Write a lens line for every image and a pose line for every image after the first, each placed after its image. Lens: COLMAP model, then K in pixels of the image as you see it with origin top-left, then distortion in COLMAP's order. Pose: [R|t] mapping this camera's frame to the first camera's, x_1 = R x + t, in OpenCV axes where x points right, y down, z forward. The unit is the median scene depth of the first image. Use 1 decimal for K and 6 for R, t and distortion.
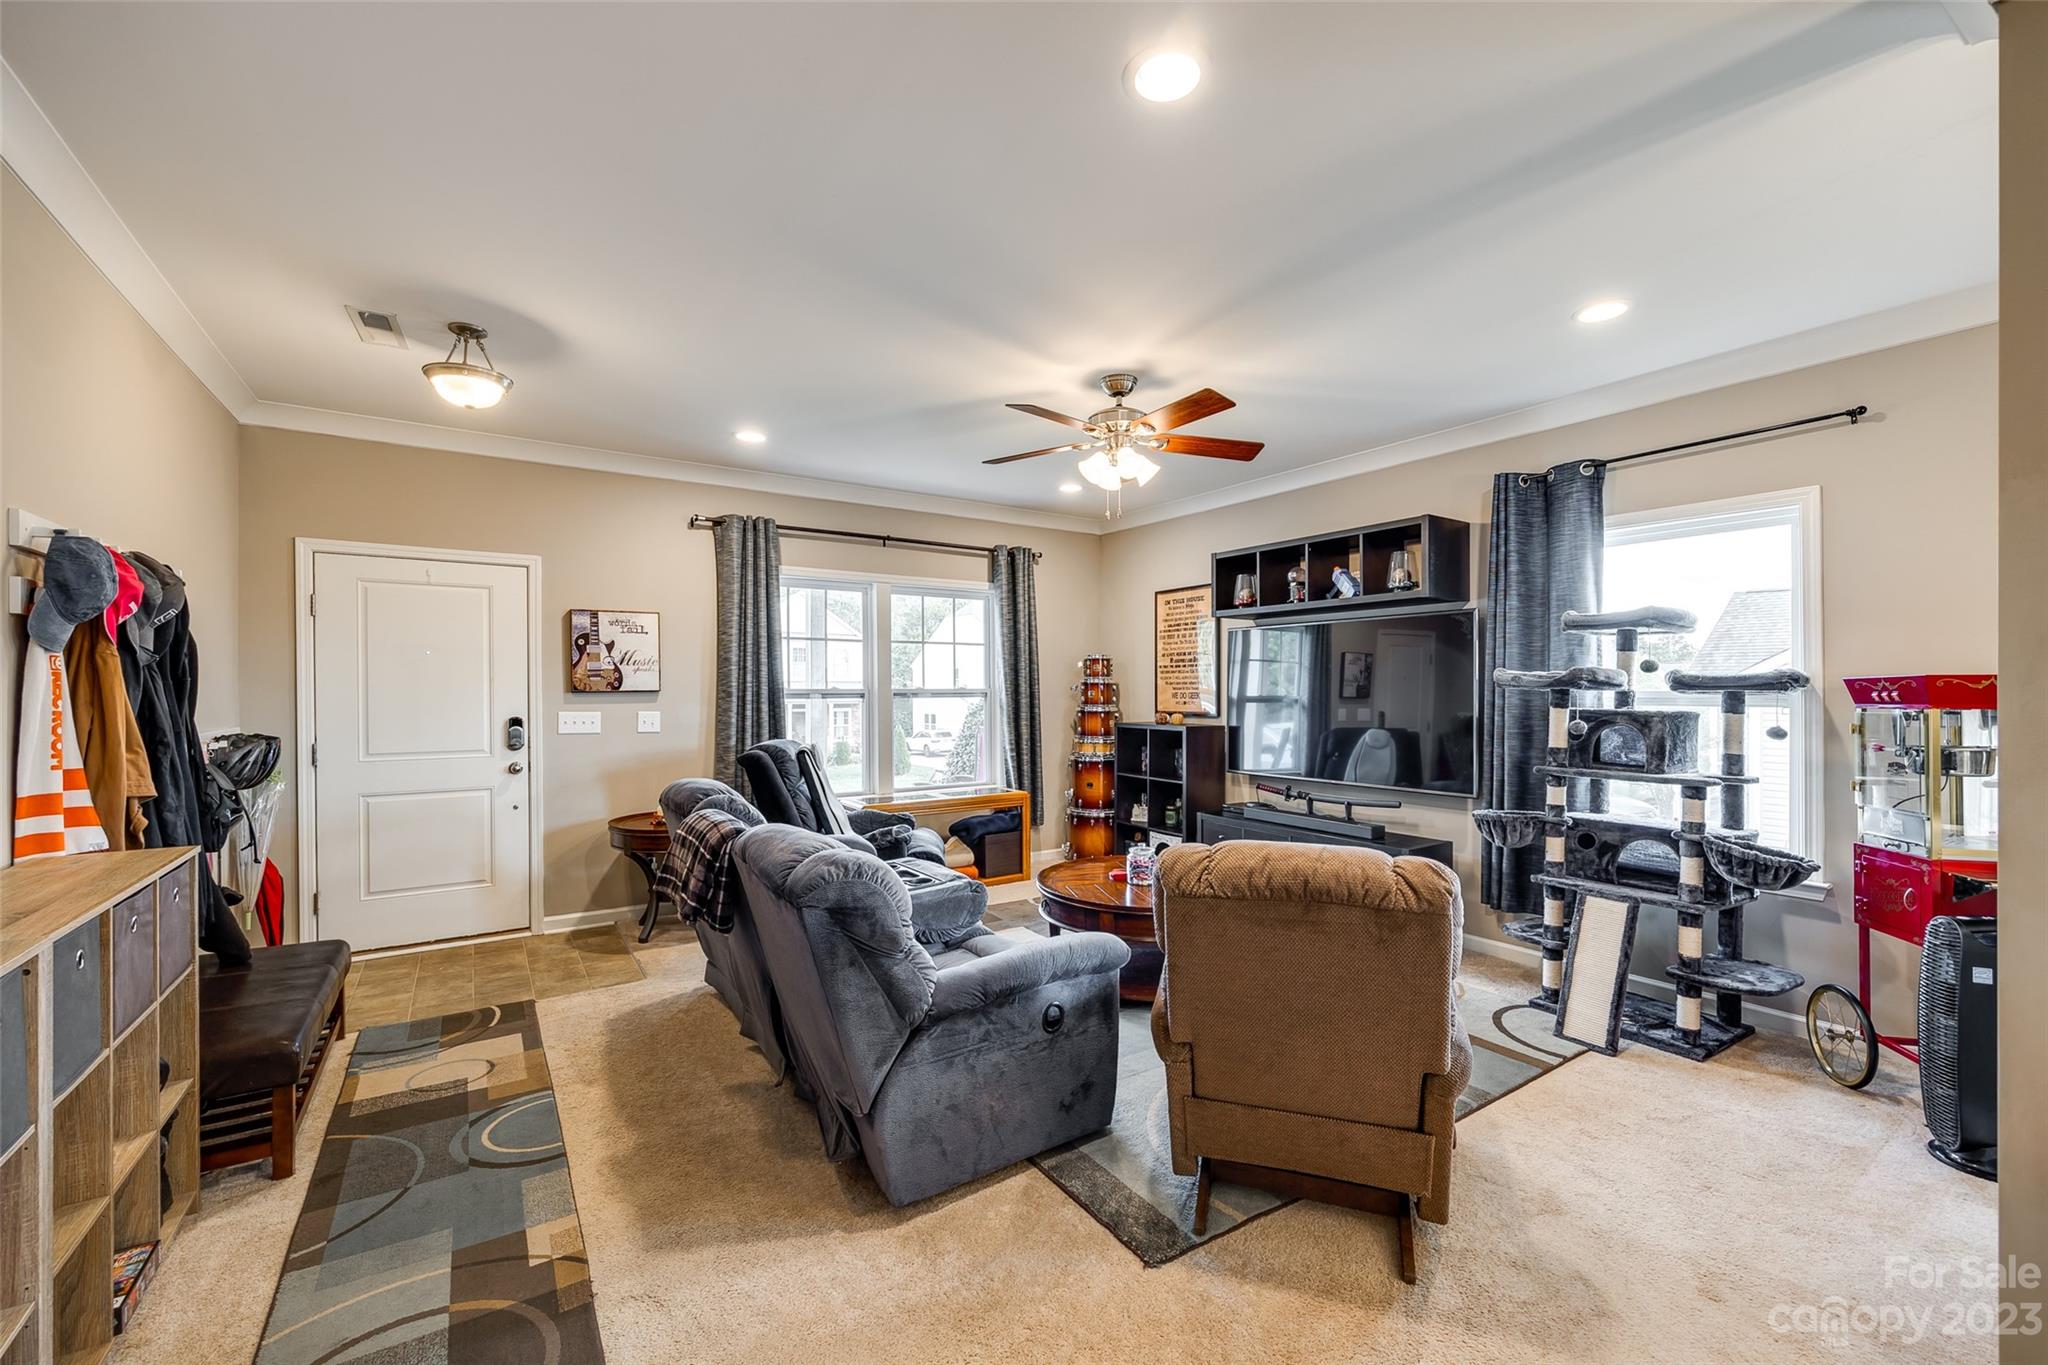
lens RADIAL K [[830.0, 0, 1027.7], [0, 830.0, 688.8], [0, 0, 1]] dist [-0.002148, -0.000086]
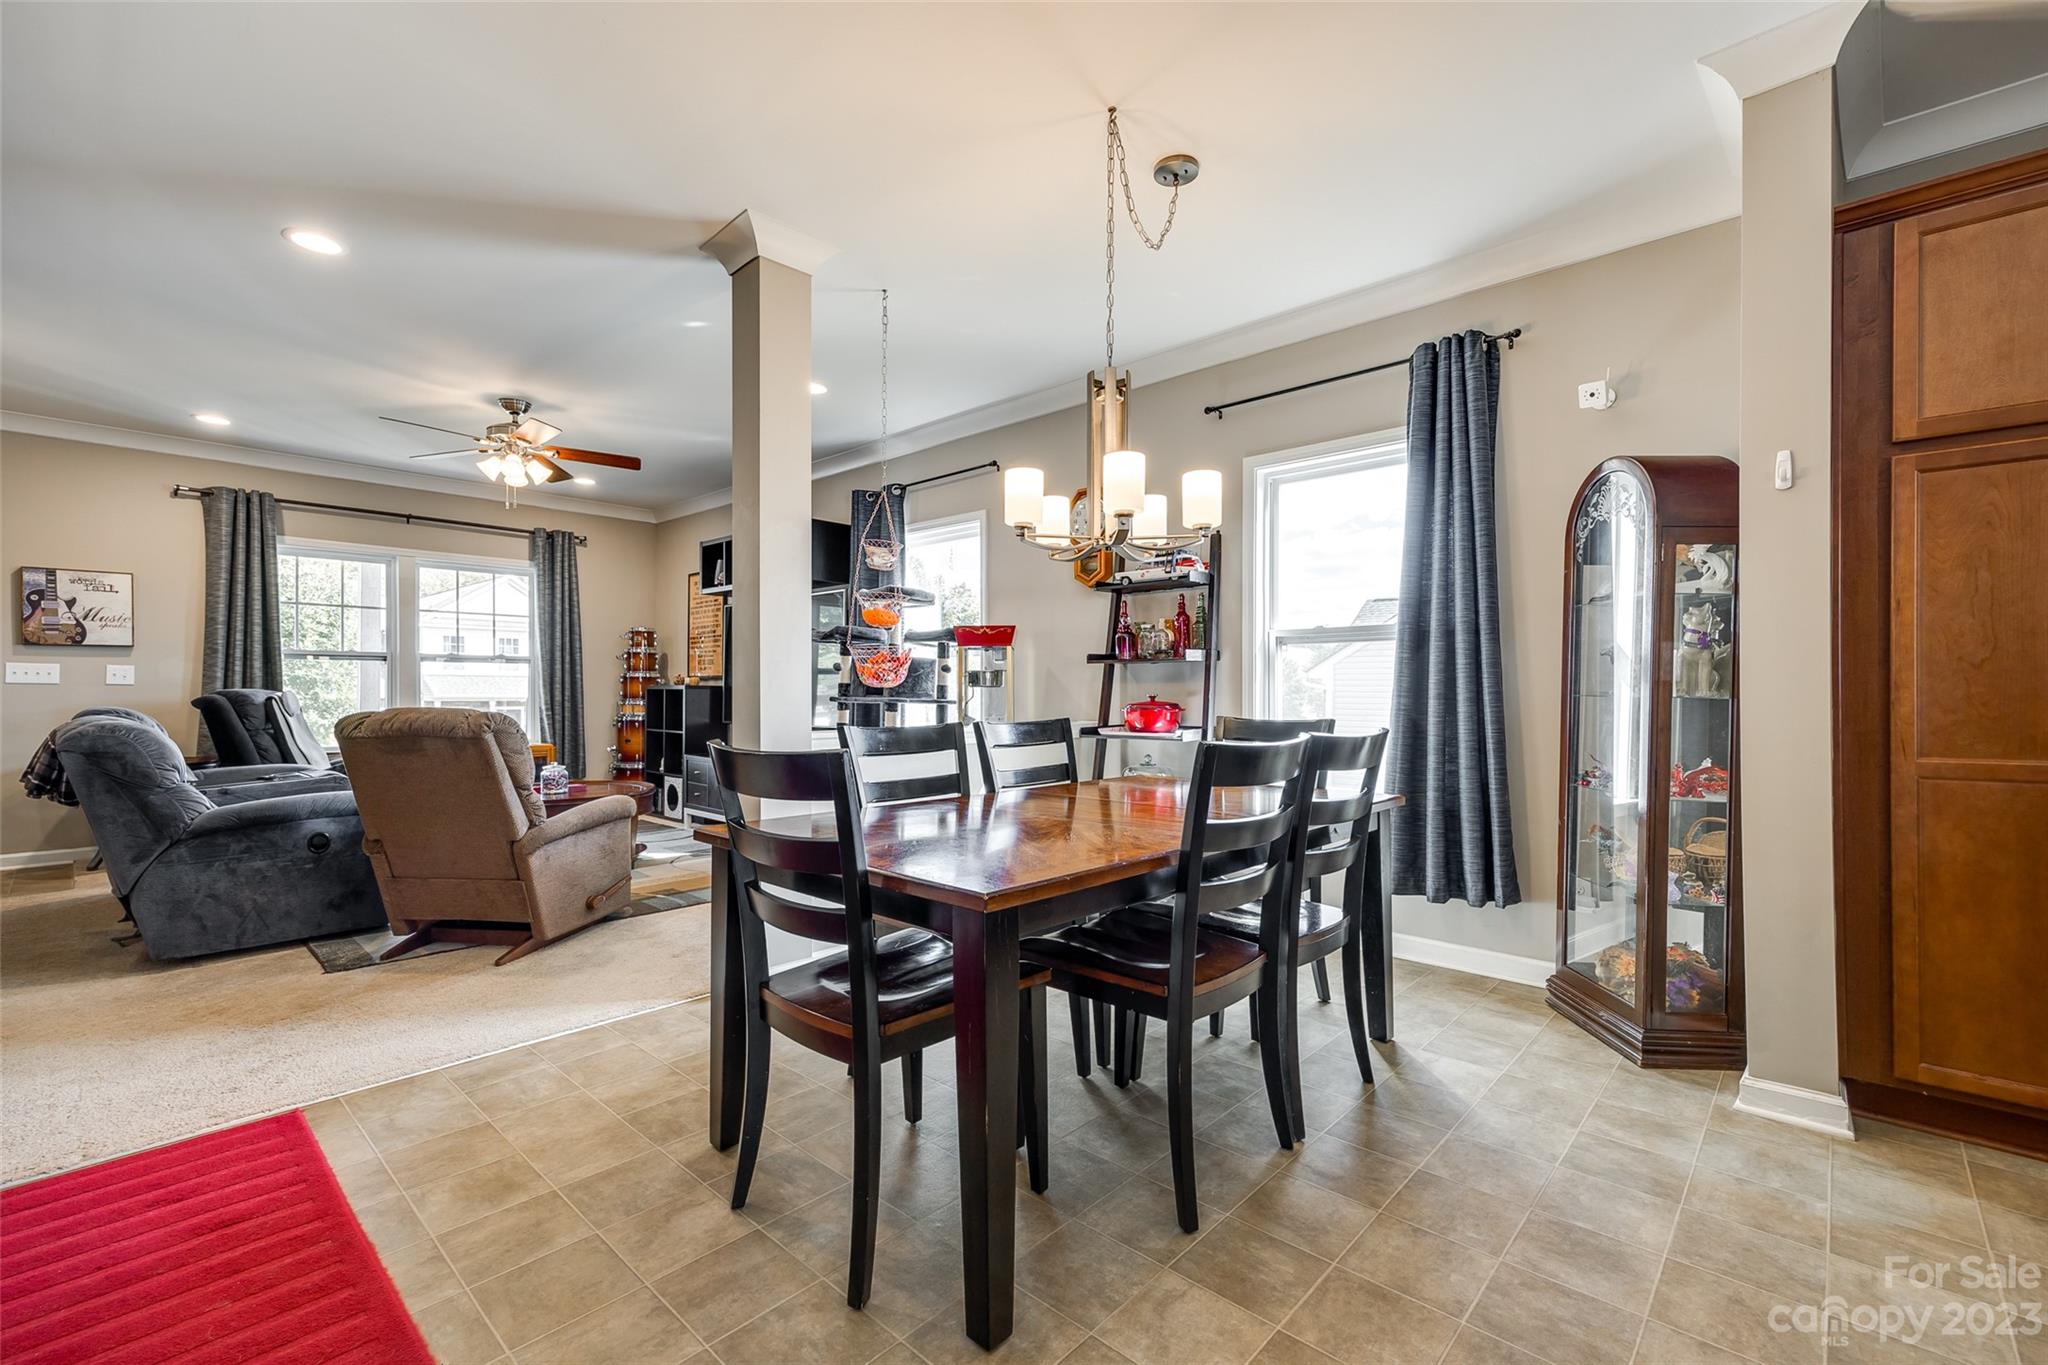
lens RADIAL K [[873.0, 0, 1030.8], [0, 873.0, 686.5], [0, 0, 1]] dist [0.005626, 0.000098]
pose [[0.972203, 0.002505, 0.234126, 0.447145], [-0.001188, 0.999983, -0.005768, 0.063291], [-0.234136, 0.005329, 0.972189, -0.404680]]
